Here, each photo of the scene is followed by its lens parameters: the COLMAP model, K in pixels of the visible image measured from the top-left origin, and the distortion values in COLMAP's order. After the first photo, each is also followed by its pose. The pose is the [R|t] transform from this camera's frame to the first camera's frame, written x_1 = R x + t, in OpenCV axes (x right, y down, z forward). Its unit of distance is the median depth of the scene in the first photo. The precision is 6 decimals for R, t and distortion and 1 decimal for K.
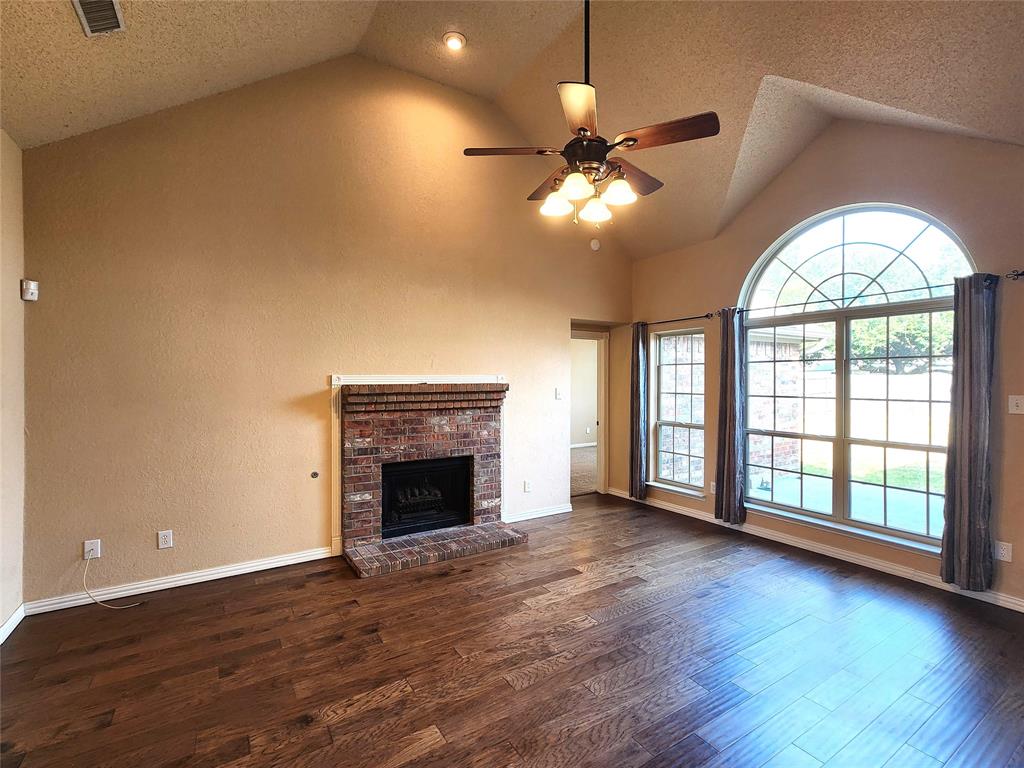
lens RADIAL K [[474.8, 0, 517.8], [0, 474.8, 383.1], [0, 0, 1]] dist [-0.000195, -0.000133]
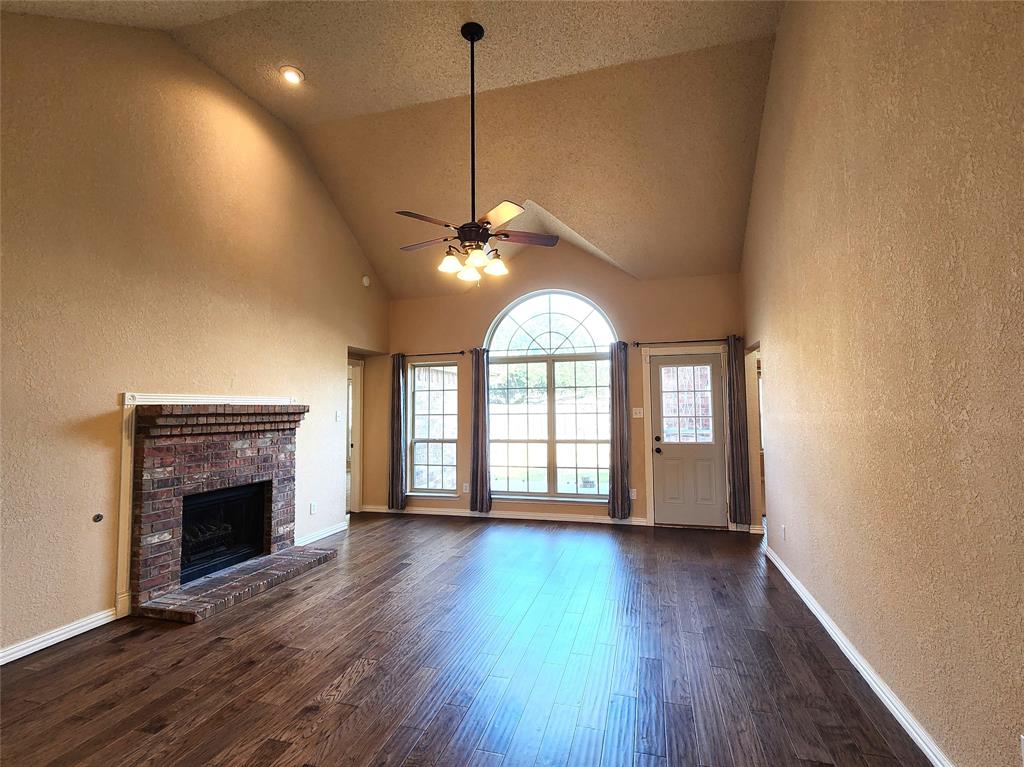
lens RADIAL K [[488.8, 0, 512.0], [0, 488.8, 383.5], [0, 0, 1]] dist [0.000178, 0.001193]
pose [[0.743537, 0.028446, 0.668089, -0.436369], [0.017973, 0.997884, -0.062491, 0.030599], [-0.668453, 0.058471, 0.741453, -0.076701]]
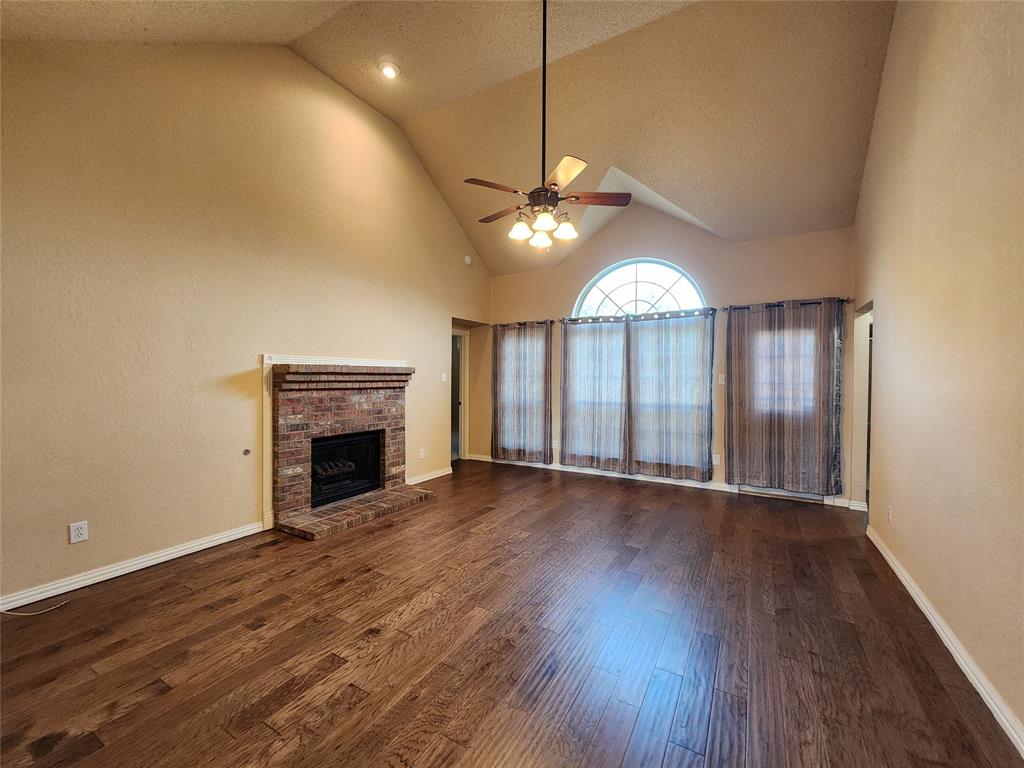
lens RADIAL K [[416.0, 0, 512.0], [0, 416.0, 384.0], [0, 0, 1]] dist [0.001295, -0.002863]
pose [[0.887977, -0.002430, 0.459881, -0.311771], [-0.000104, 0.999985, 0.005484, 0.040498], [-0.459887, -0.004918, 0.887964, -0.045255]]
